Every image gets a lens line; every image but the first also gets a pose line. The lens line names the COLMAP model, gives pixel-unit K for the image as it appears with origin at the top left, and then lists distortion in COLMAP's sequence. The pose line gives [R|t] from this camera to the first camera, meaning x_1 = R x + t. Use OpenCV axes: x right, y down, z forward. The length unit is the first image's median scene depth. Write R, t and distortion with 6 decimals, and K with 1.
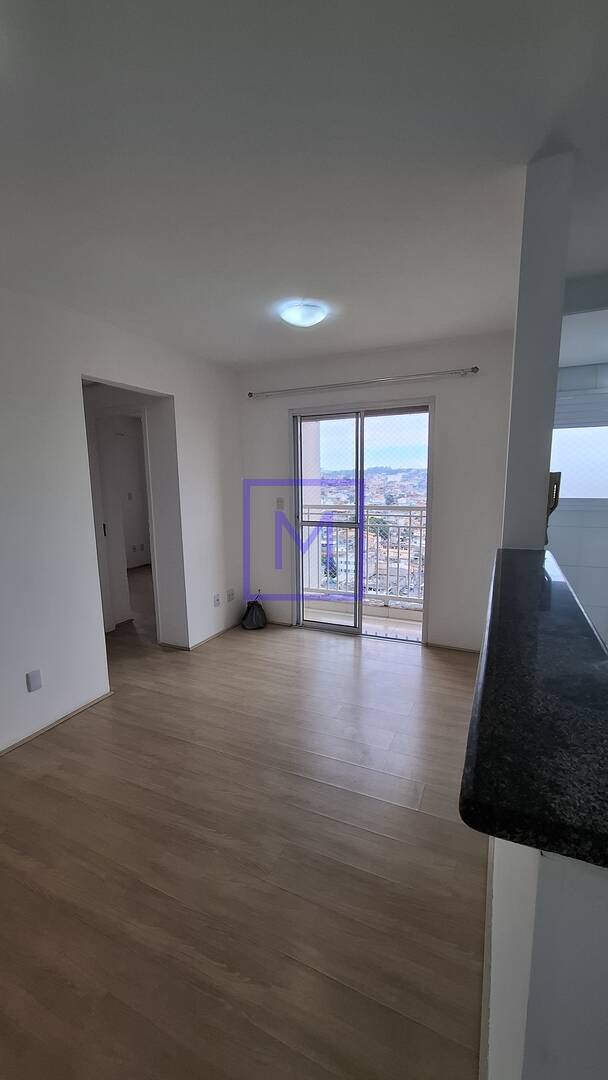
lens RADIAL K [[434.4, 0, 300.8], [0, 434.4, 547.9], [0, 0, 1]] dist [-0.000415, 0.003081]
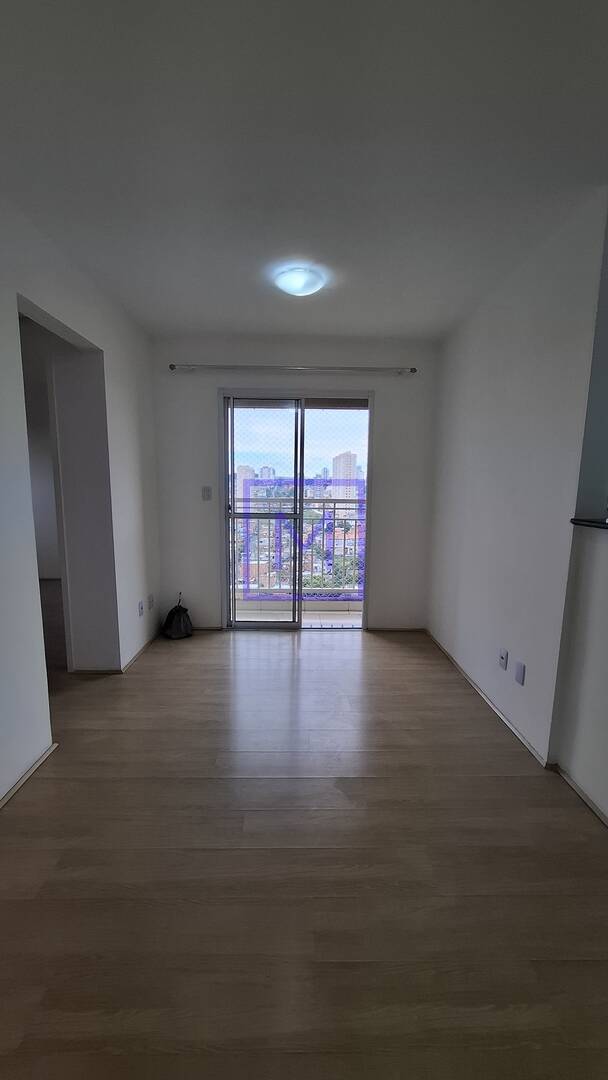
lens RADIAL K [[428.7, 0, 307.4], [0, 428.7, 546.4], [0, 0, 1]] dist [-0.000190, 0.000287]
pose [[0.894998, -0.036037, 0.444613, -0.295017], [0.042186, 0.999102, -0.003941, 0.020745], [-0.444071, 0.022283, 0.895714, 0.138909]]
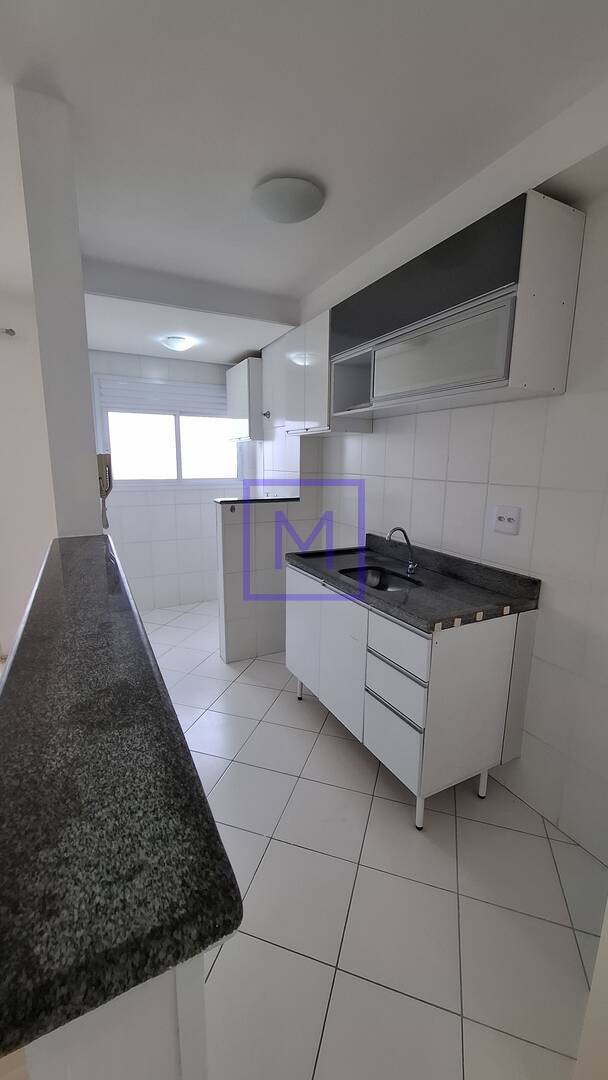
lens RADIAL K [[426.3, 0, 309.6], [0, 426.3, 543.2], [0, 0, 1]] dist [-0.001894, -0.000133]
pose [[0.604478, -0.127433, 0.786363, 0.040517], [0.102305, 0.991367, 0.082012, -0.003333], [-0.790025, 0.030875, 0.612297, 0.026020]]
